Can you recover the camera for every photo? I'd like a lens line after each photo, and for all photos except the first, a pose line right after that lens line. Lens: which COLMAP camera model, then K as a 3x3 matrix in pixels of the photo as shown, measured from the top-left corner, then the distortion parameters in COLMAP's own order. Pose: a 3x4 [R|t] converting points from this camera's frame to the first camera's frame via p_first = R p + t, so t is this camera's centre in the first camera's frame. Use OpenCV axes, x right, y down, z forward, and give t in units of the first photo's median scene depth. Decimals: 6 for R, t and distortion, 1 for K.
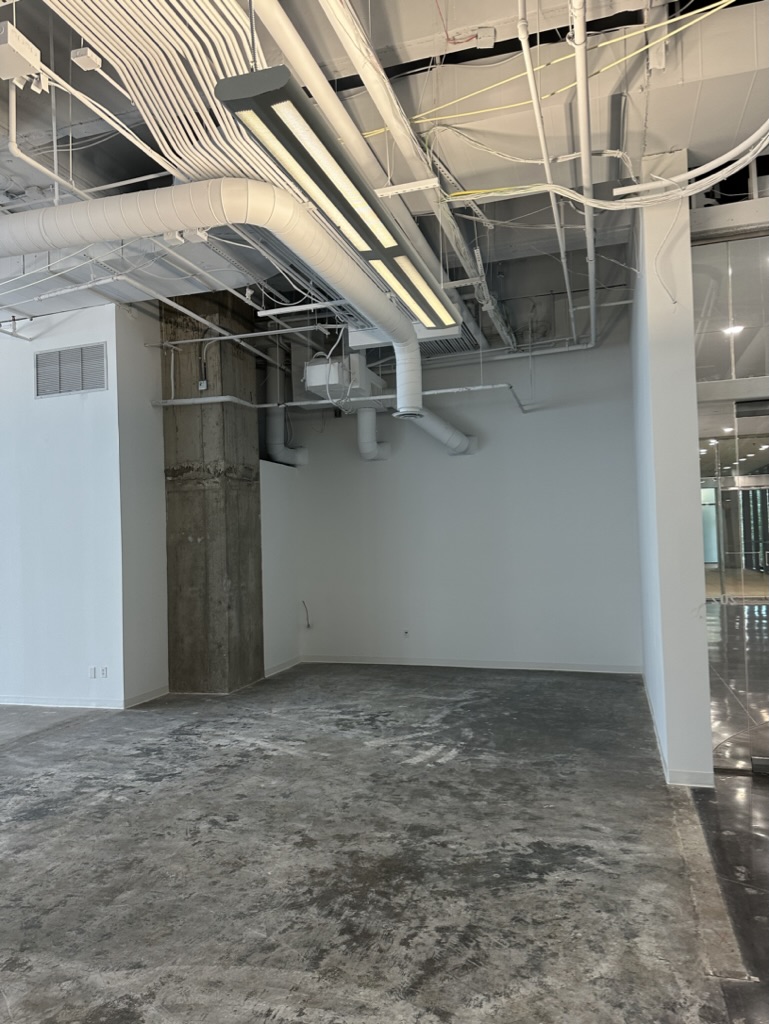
lens RADIAL K [[714.3, 0, 384.9], [0, 714.3, 515.7], [0, 0, 1]] dist [0.056542, -0.074324]
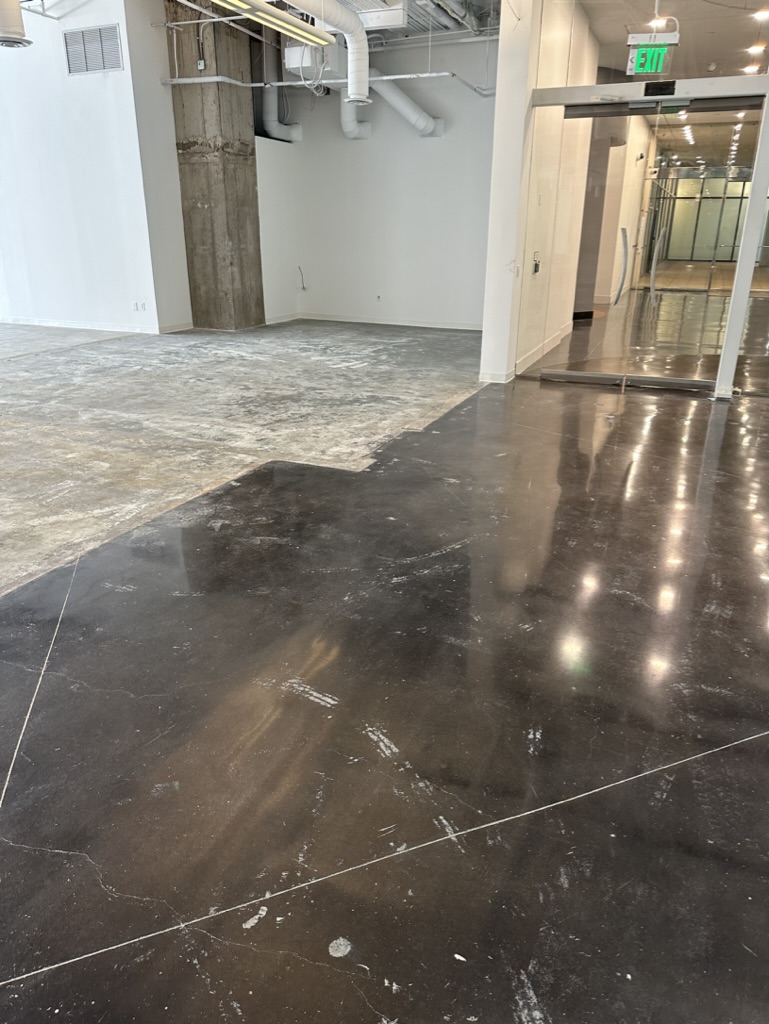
lens RADIAL K [[714.3, 0, 384.9], [0, 714.3, 515.7], [0, 0, 1]] dist [0.056542, -0.074324]
pose [[0.993935, 0.075860, -0.079617, 0.240658], [-0.037478, 0.914308, 0.403282, 0.009062], [0.103388, -0.397852, 0.911606, -0.425351]]
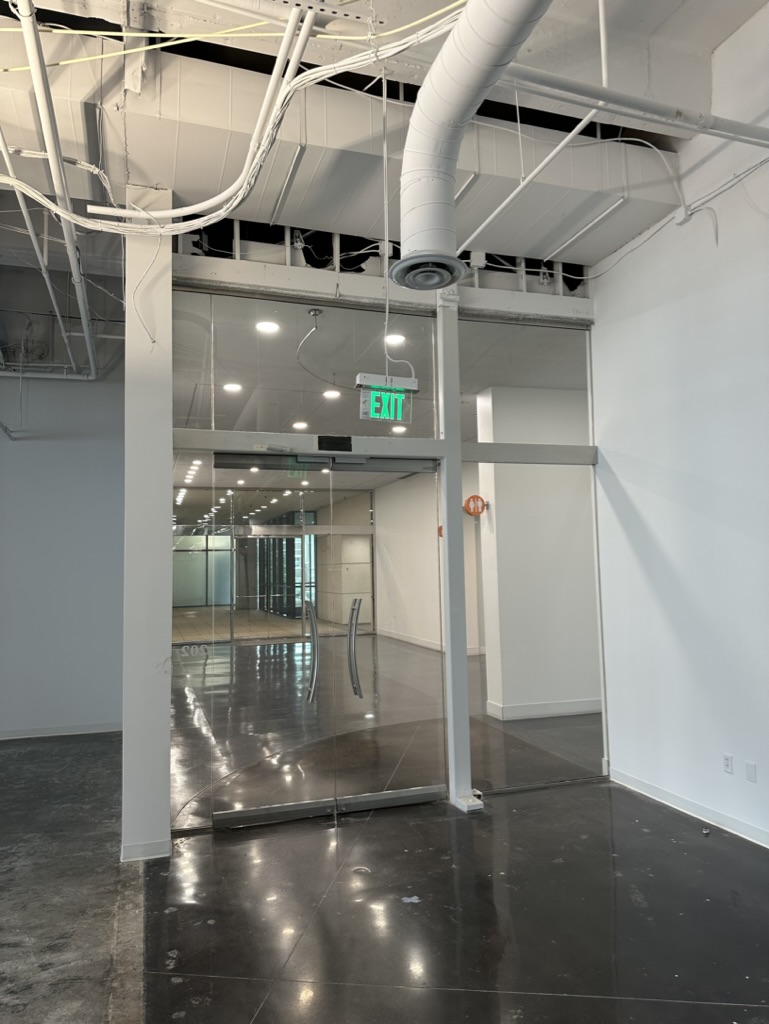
lens RADIAL K [[723.6, 0, 373.2], [0, 723.6, 511.0], [0, 0, 1]] dist [-0.003832, -0.001031]
pose [[0.817936, 0.064593, 0.571672, 0.075573], [-0.027157, 0.996904, -0.073784, -0.006439], [-0.574669, 0.044826, 0.817158, 0.041302]]
